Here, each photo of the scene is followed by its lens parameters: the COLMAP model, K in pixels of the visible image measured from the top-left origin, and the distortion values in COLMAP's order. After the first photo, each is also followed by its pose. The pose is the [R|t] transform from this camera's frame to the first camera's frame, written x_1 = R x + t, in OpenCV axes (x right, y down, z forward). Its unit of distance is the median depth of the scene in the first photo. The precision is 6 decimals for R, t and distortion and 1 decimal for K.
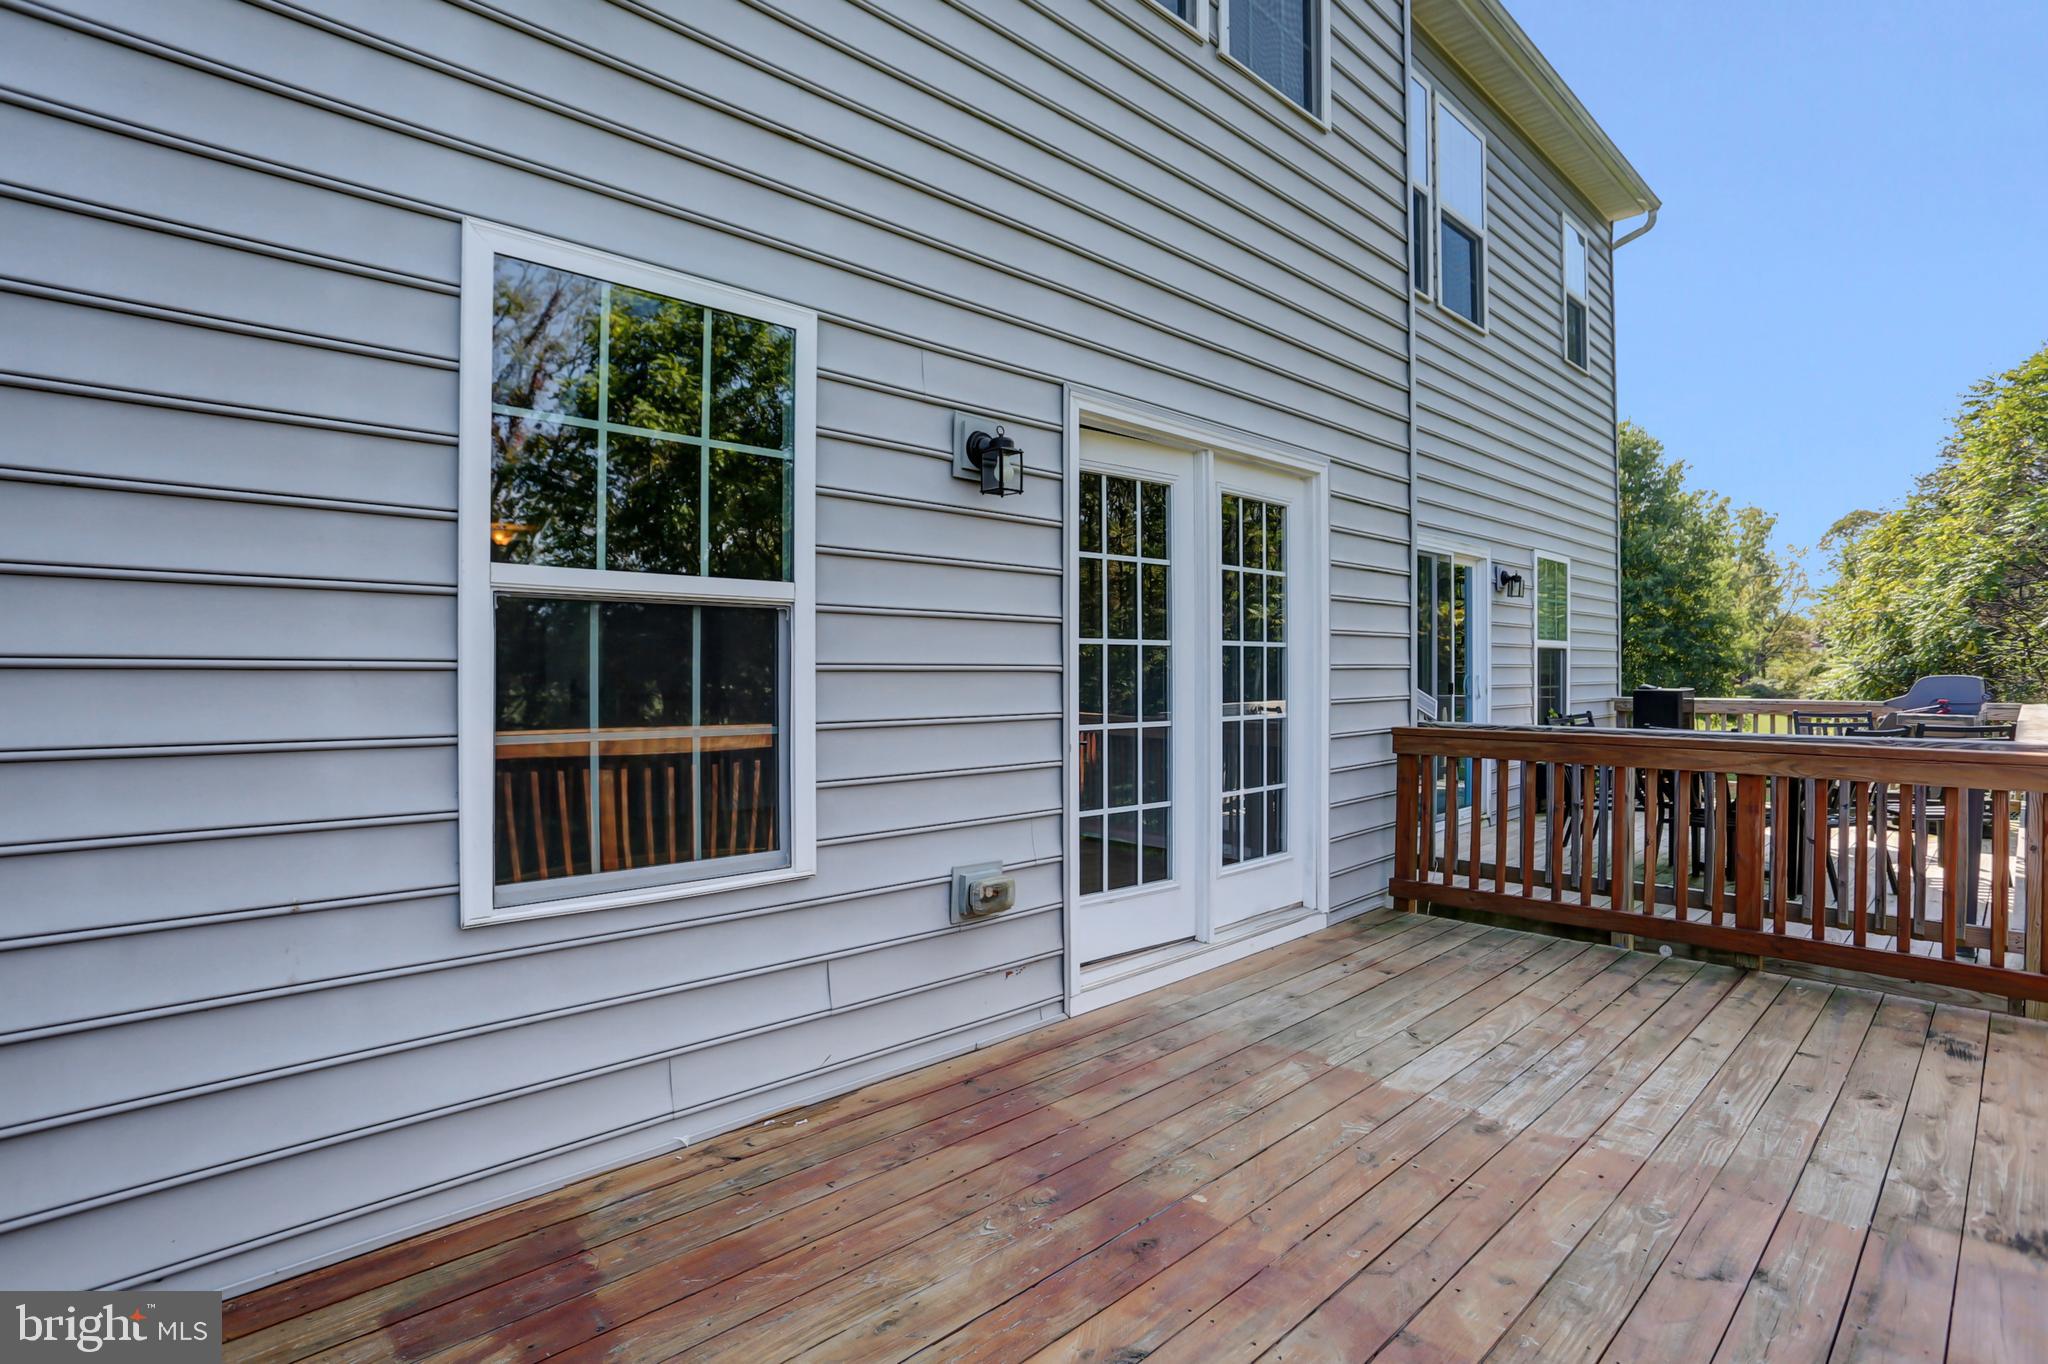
lens RADIAL K [[1005.2, 0, 1024.0], [0, 1005.2, 682.0], [0, 0, 1]] dist [-0.048227, 0.023298]
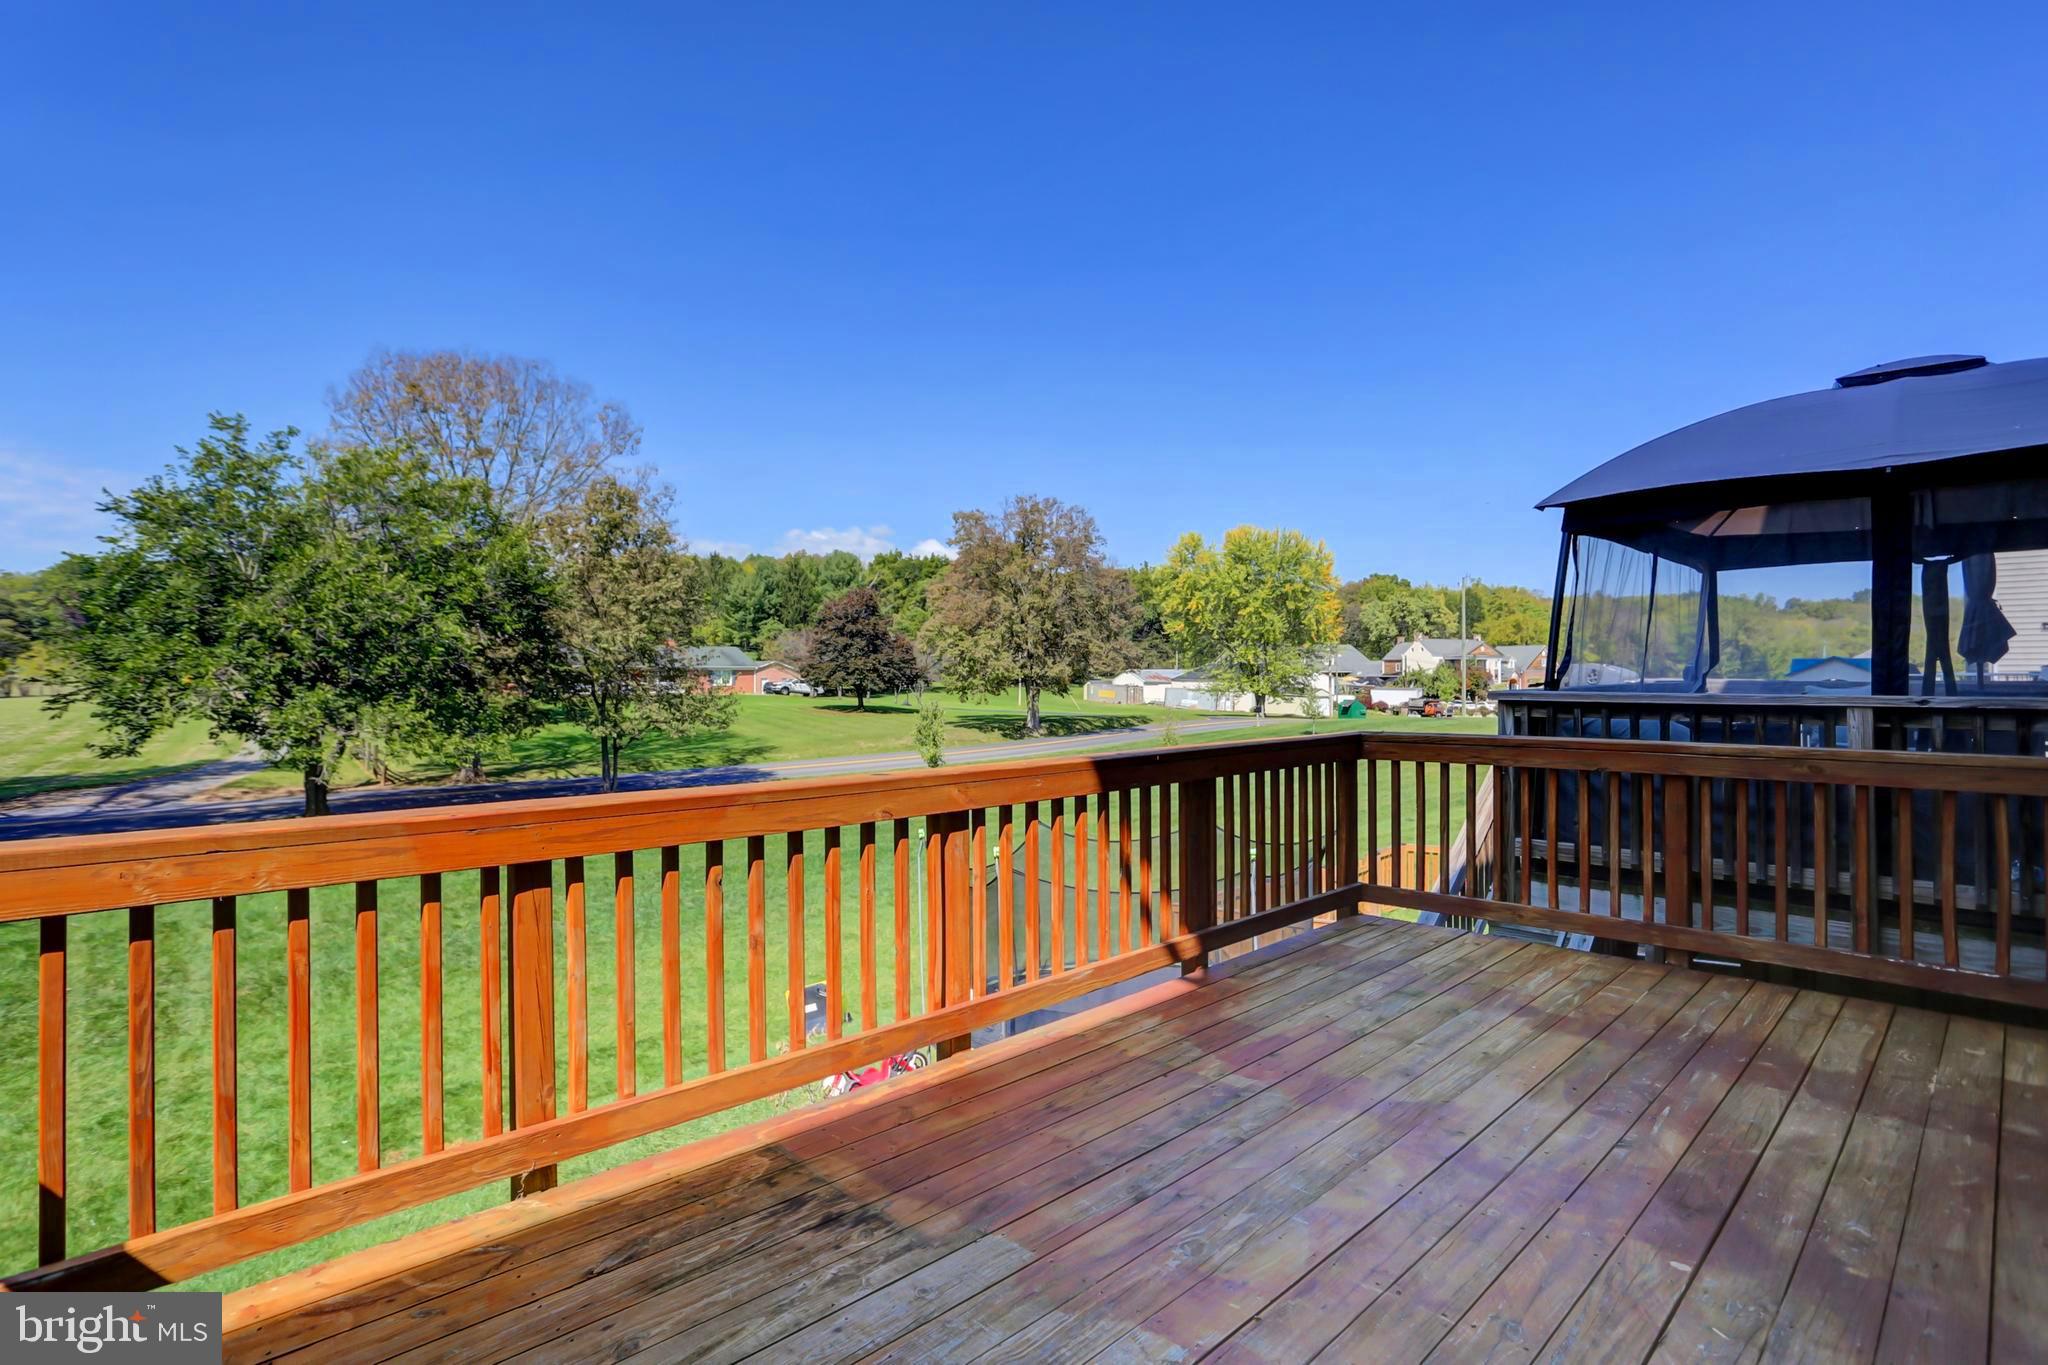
lens RADIAL K [[1005.2, 0, 1024.0], [0, 1005.2, 682.5], [0, 0, 1]] dist [-0.048227, 0.023298]
pose [[-0.999852, 0.001689, -0.017123, 0.806683], [0.001631, 0.999993, 0.003395, -0.008989], [0.017129, 0.003366, -0.999848, 1.931157]]
